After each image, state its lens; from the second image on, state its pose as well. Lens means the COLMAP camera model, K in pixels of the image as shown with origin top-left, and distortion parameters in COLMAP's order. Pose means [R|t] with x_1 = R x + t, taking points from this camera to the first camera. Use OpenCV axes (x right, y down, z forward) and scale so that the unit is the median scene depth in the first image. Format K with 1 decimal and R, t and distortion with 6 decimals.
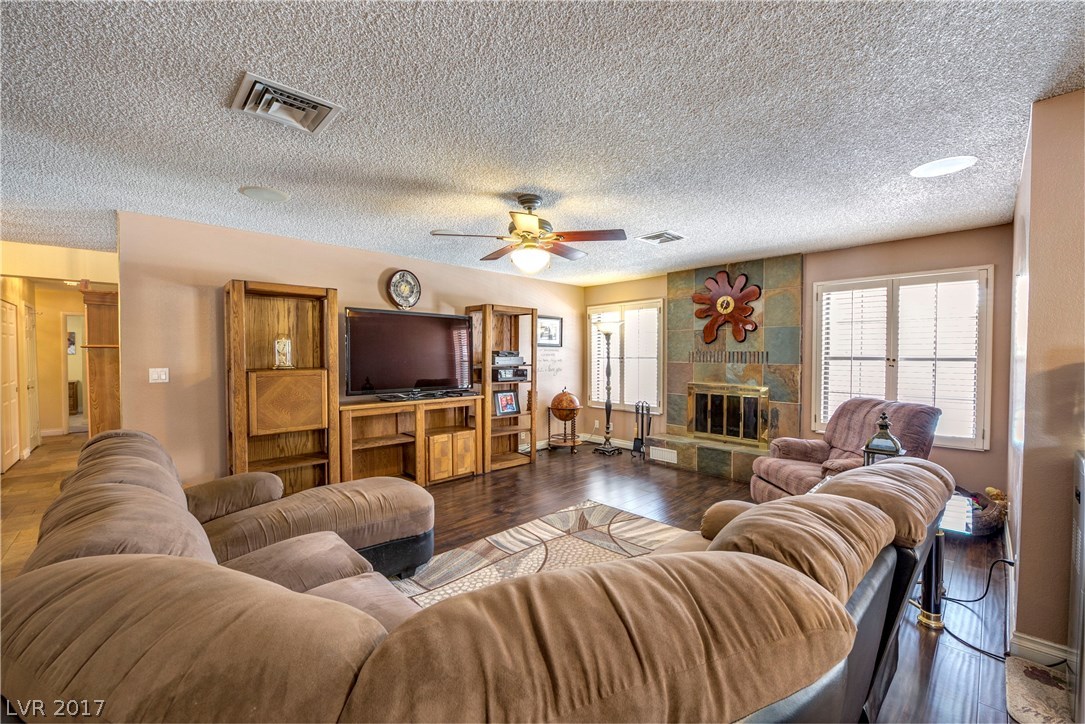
lens RADIAL K [[430.2, 0, 542.8], [0, 430.2, 356.6], [0, 0, 1]] dist [-0.010201, -0.002012]
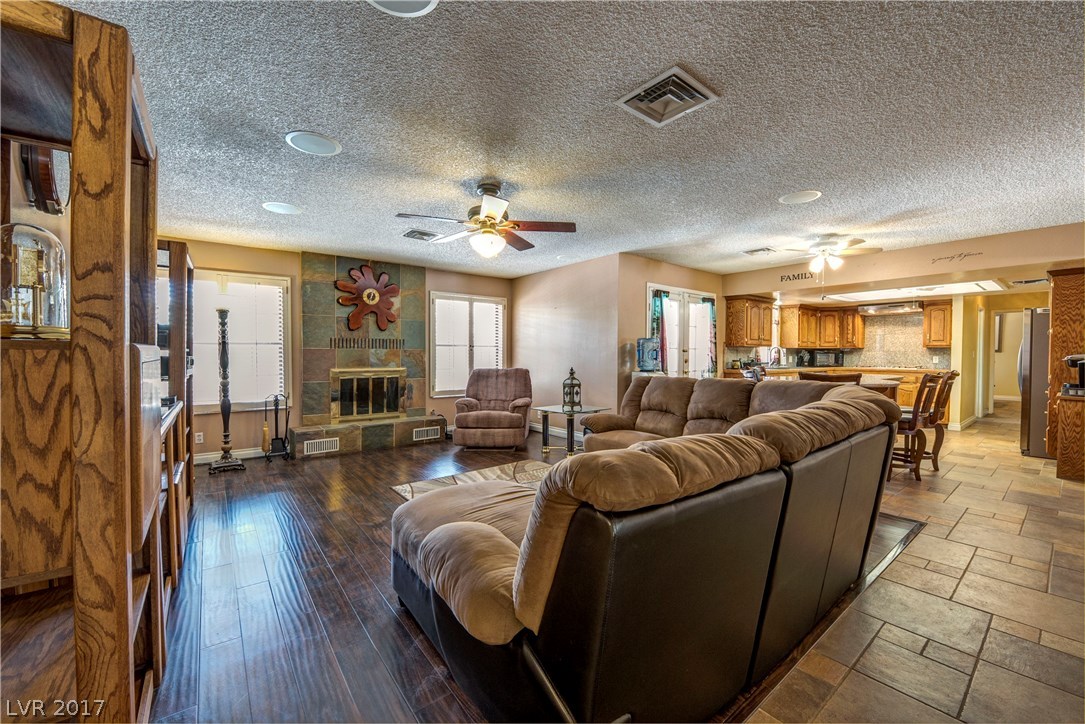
lens RADIAL K [[430.2, 0, 544.7], [0, 430.2, 359.2], [0, 0, 1]] dist [-0.010201, -0.002012]
pose [[0.092328, -0.018453, 0.995558, -0.646926], [0.005438, 0.999823, 0.018028, 0.024403], [-0.995714, 0.003750, 0.092412, 0.449158]]
